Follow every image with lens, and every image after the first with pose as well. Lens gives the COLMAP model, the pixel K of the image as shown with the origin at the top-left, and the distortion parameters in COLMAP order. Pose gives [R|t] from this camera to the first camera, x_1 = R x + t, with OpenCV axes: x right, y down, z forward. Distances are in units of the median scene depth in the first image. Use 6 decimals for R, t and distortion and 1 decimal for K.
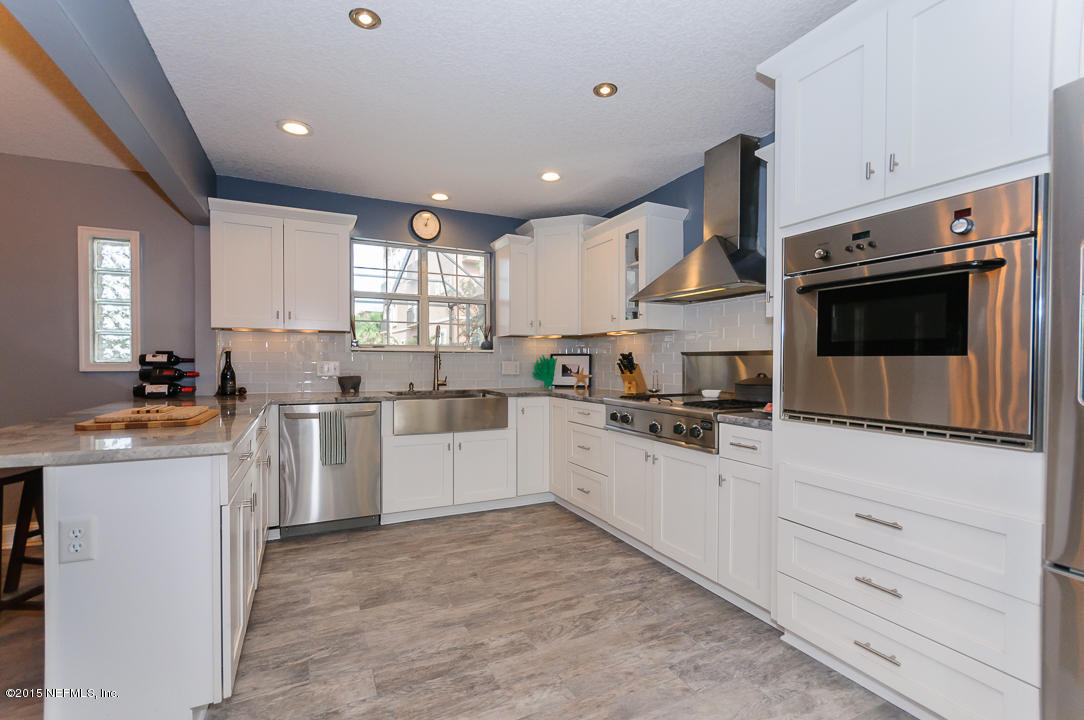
lens RADIAL K [[480.2, 0, 539.0], [0, 480.2, 370.9], [0, 0, 1]] dist [0.001691, 0.000295]
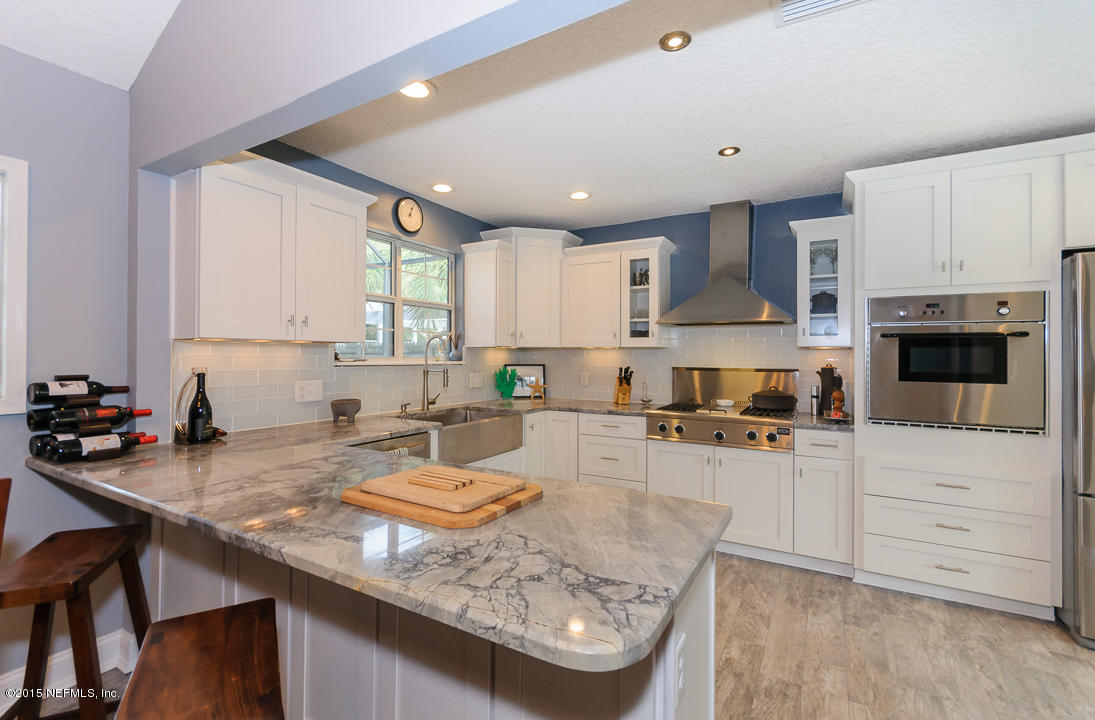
lens RADIAL K [[485.1, 0, 546.0], [0, 485.1, 356.0], [0, 0, 1]] dist [0.001691, 0.000295]
pose [[0.826902, 0.002298, 0.562342, -0.631747], [0.006832, 0.999877, -0.014131, -0.051490], [-0.562305, 0.015527, 0.826784, 0.199172]]
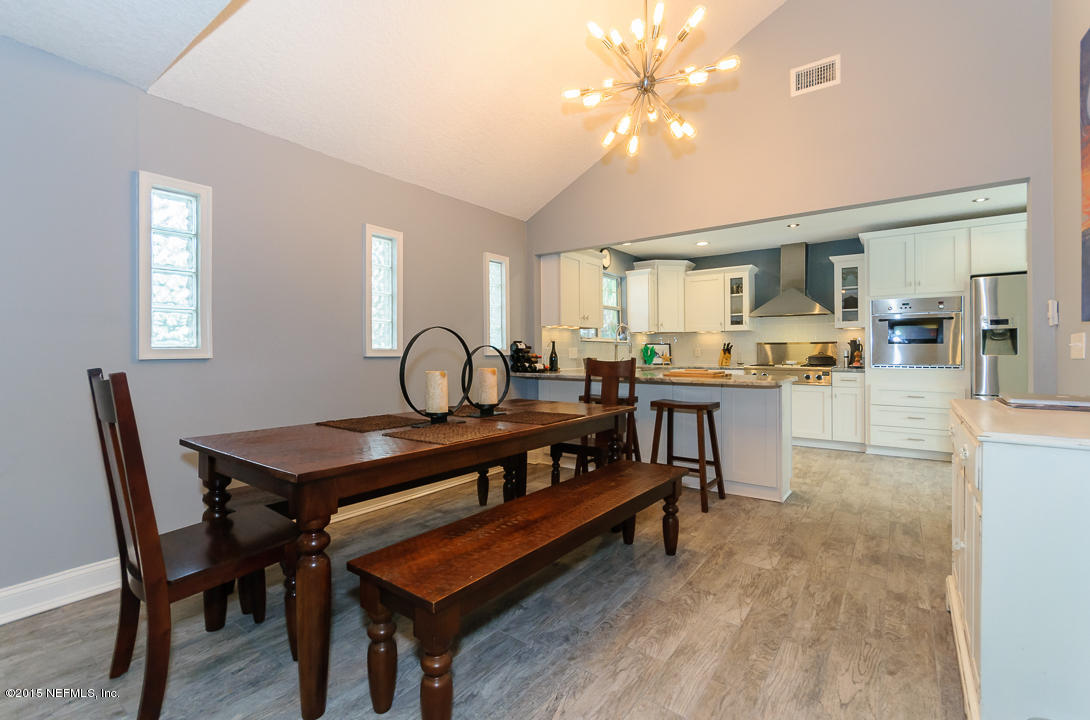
lens RADIAL K [[482.9, 0, 542.6], [0, 482.9, 351.9], [0, 0, 1]] dist [0.001691, 0.000295]
pose [[0.884421, -0.005534, 0.466657, -1.378249], [0.015262, 0.999738, -0.017069, 0.018132], [-0.466440, 0.022218, 0.884274, -0.306772]]
